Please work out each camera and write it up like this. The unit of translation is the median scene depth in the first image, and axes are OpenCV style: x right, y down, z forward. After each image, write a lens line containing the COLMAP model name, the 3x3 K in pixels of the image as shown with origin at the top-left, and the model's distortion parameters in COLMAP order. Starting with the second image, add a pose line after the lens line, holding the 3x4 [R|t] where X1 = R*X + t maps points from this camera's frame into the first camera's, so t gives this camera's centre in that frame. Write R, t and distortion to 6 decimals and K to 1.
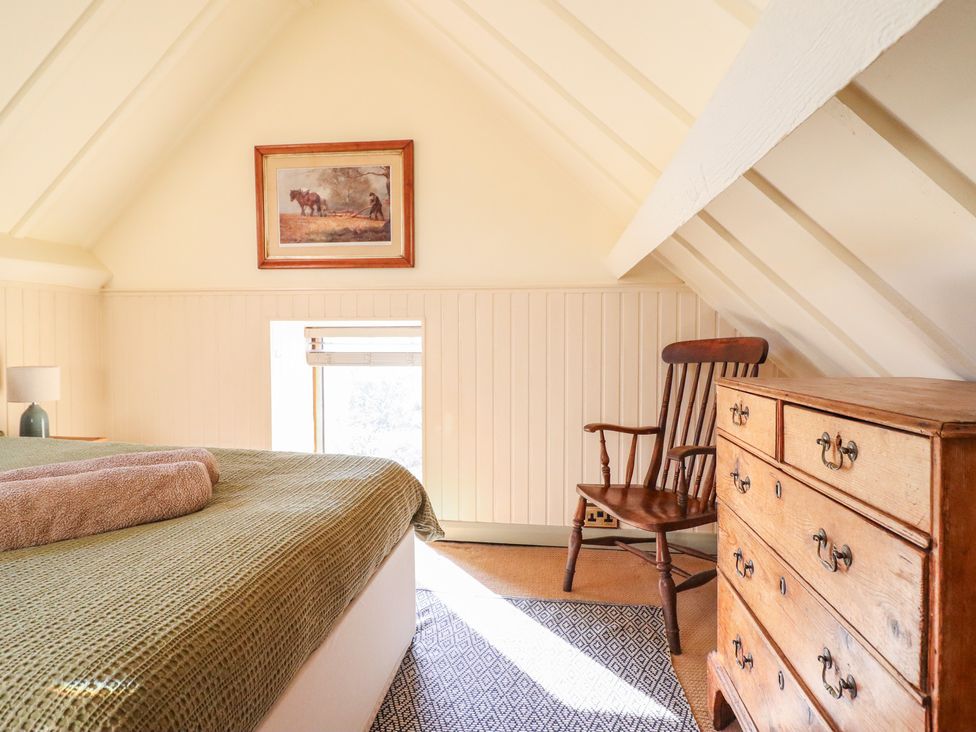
lens RADIAL K [[552.3, 0, 477.3], [0, 552.3, 352.4], [0, 0, 1]] dist [0.006028, -0.018103]
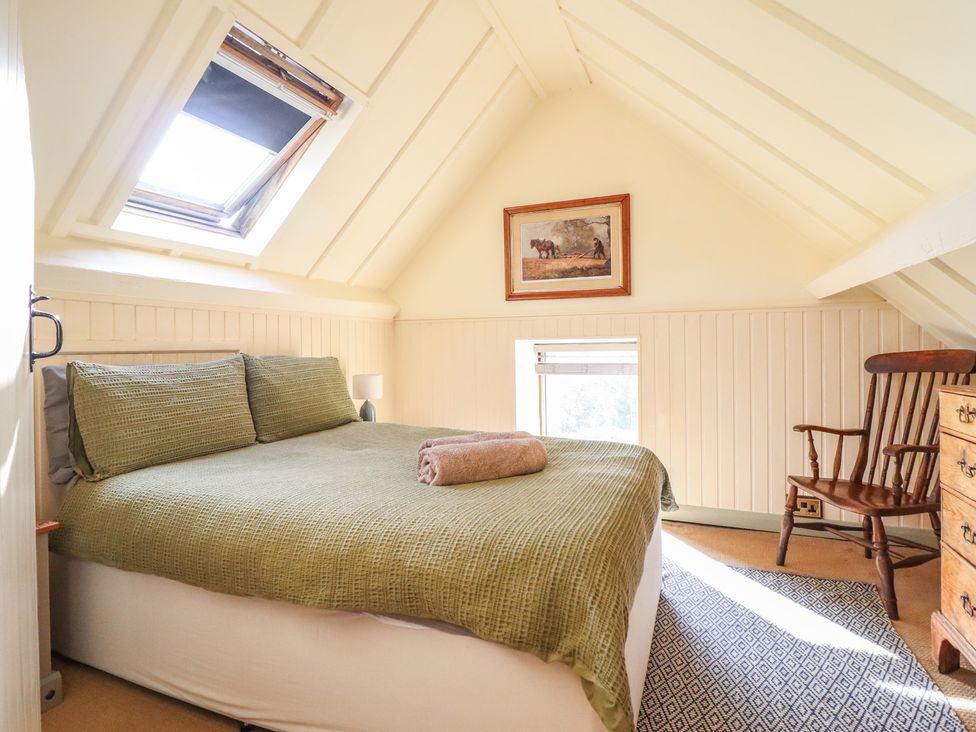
lens RADIAL K [[505.5, 0, 488.8], [0, 505.5, 352.5], [0, 0, 1]] dist [0.003279, -0.015609]
pose [[0.965245, -0.009441, -0.261177, -0.137850], [0.004758, 0.999816, -0.018558, -0.006429], [0.261304, 0.016671, 0.965113, -0.192253]]
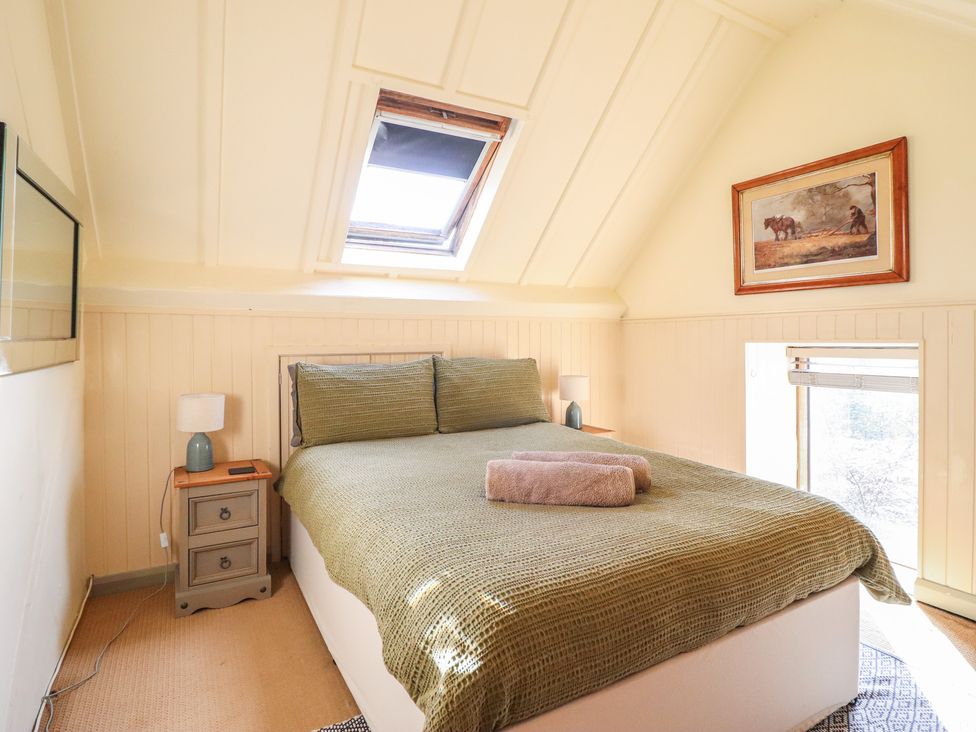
lens RADIAL K [[507.2, 0, 491.6], [0, 507.2, 343.6], [0, 0, 1]] dist [0.000185, -0.015959]
pose [[0.604188, 0.001889, -0.796839, 0.129426], [-0.018338, 0.999765, -0.011535, -0.038754], [0.796631, 0.021581, 0.604081, 0.007862]]
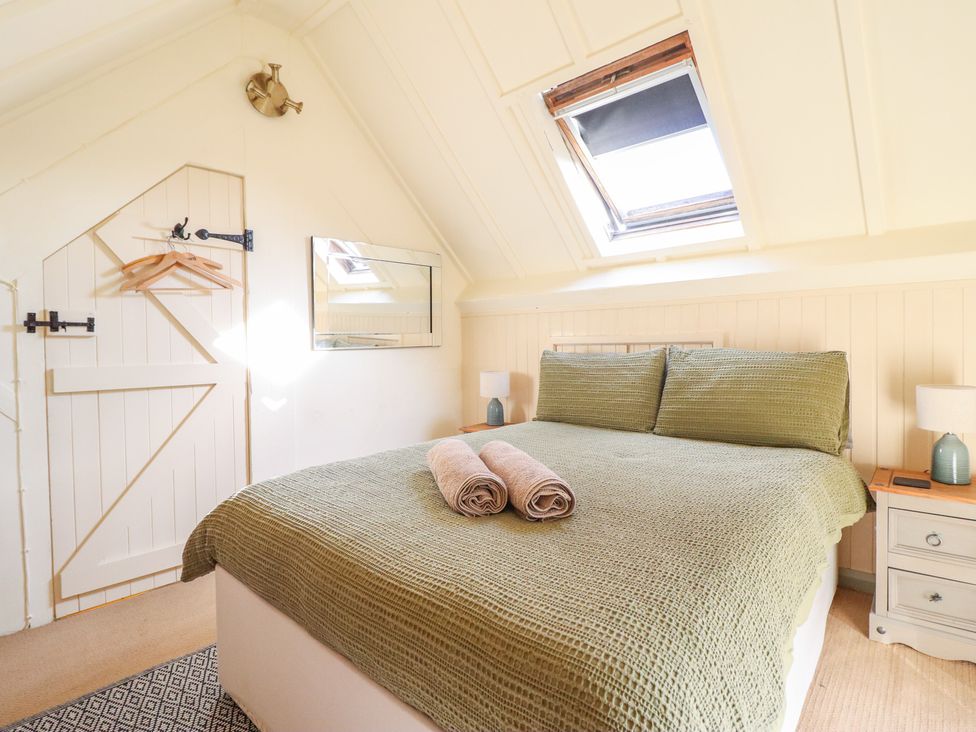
lens RADIAL K [[505.5, 0, 488.8], [0, 505.5, 352.5], [0, 0, 1]] dist [0.003279, -0.015609]
pose [[-0.562208, 0.021597, -0.826714, 0.154476], [-0.010045, 0.999407, 0.032940, -0.038285], [0.826935, 0.026823, -0.561658, 0.797474]]
